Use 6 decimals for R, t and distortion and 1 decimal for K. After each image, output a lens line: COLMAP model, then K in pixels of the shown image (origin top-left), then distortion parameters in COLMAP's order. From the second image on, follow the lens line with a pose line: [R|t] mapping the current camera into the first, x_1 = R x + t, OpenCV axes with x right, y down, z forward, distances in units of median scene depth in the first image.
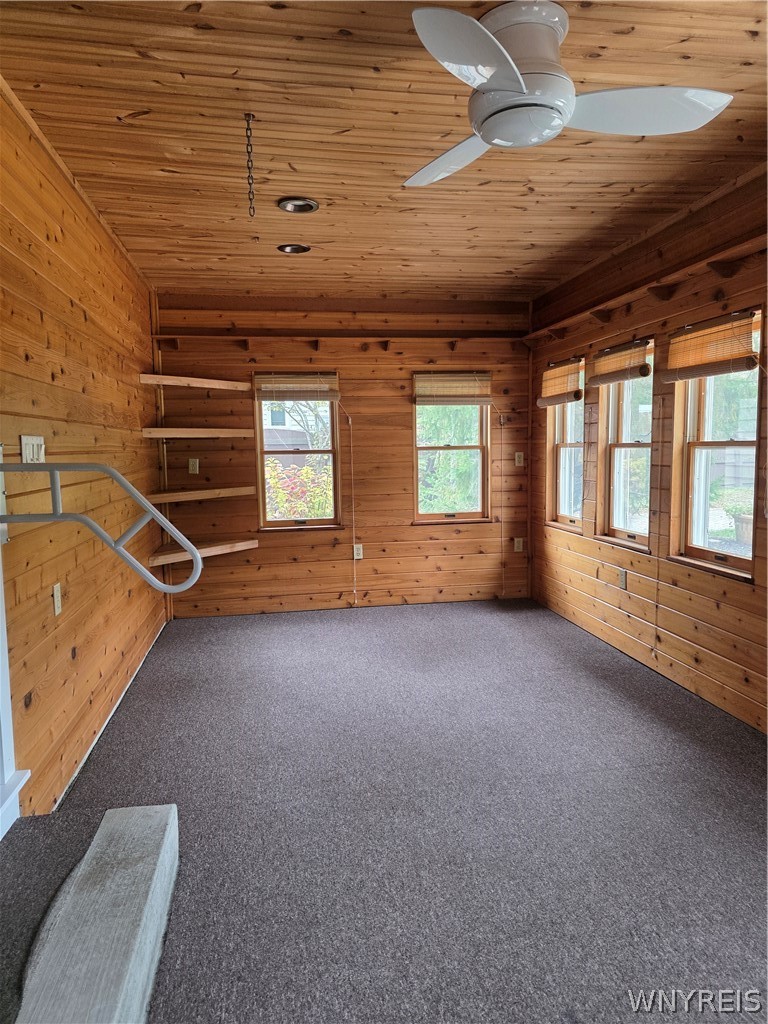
lens RADIAL K [[685.1, 0, 374.8], [0, 685.1, 517.4], [0, 0, 1]] dist [0.046957, -0.048279]
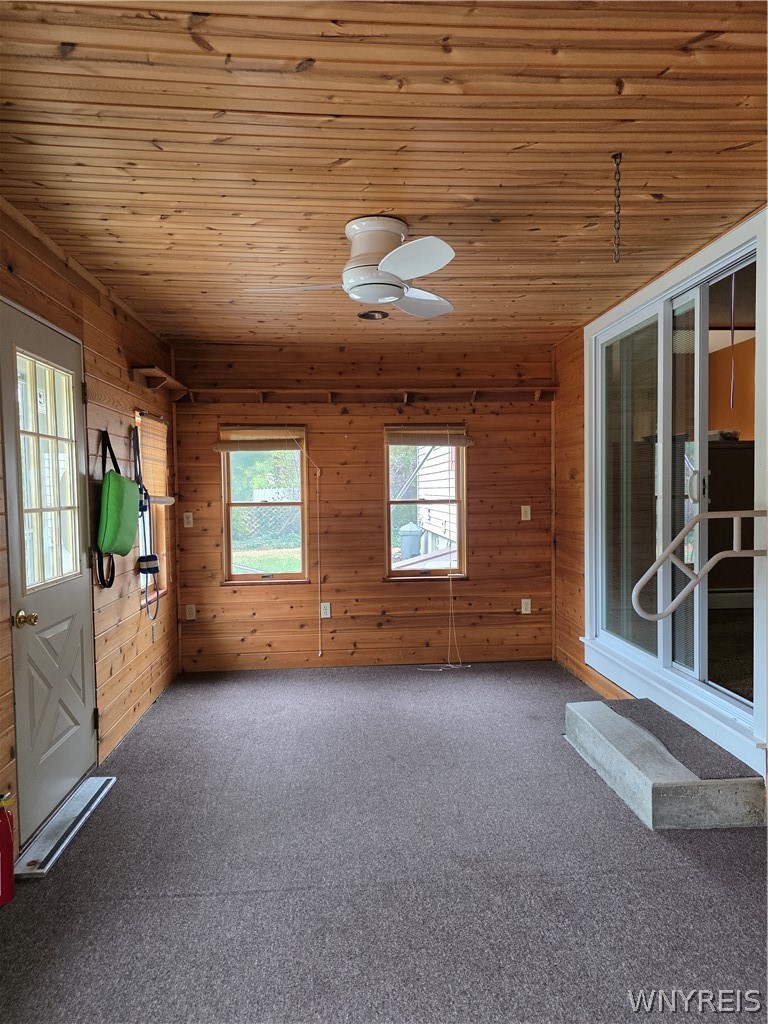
lens RADIAL K [[684.6, 0, 386.7], [0, 684.6, 510.9], [0, 0, 1]] dist [0.095706, -0.081463]
pose [[-0.996662, 0.029797, 0.076000, 0.034064], [0.039670, 0.990469, 0.131903, -0.111598], [-0.071346, 0.134477, -0.988345, 0.945946]]
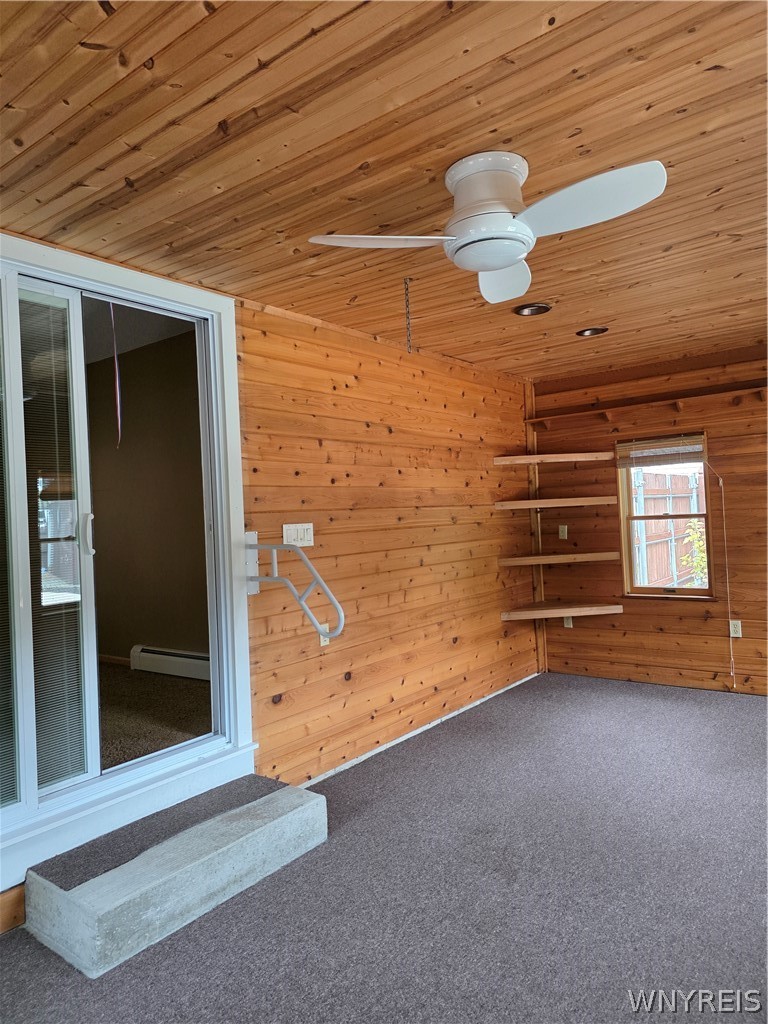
lens RADIAL K [[684.6, 0, 386.7], [0, 684.6, 510.9], [0, 0, 1]] dist [0.095706, -0.081463]
pose [[0.683559, -0.021188, -0.729587, 0.342075], [-0.039675, 0.997022, -0.066127, -0.024842], [0.728816, 0.074148, 0.680683, 0.050215]]
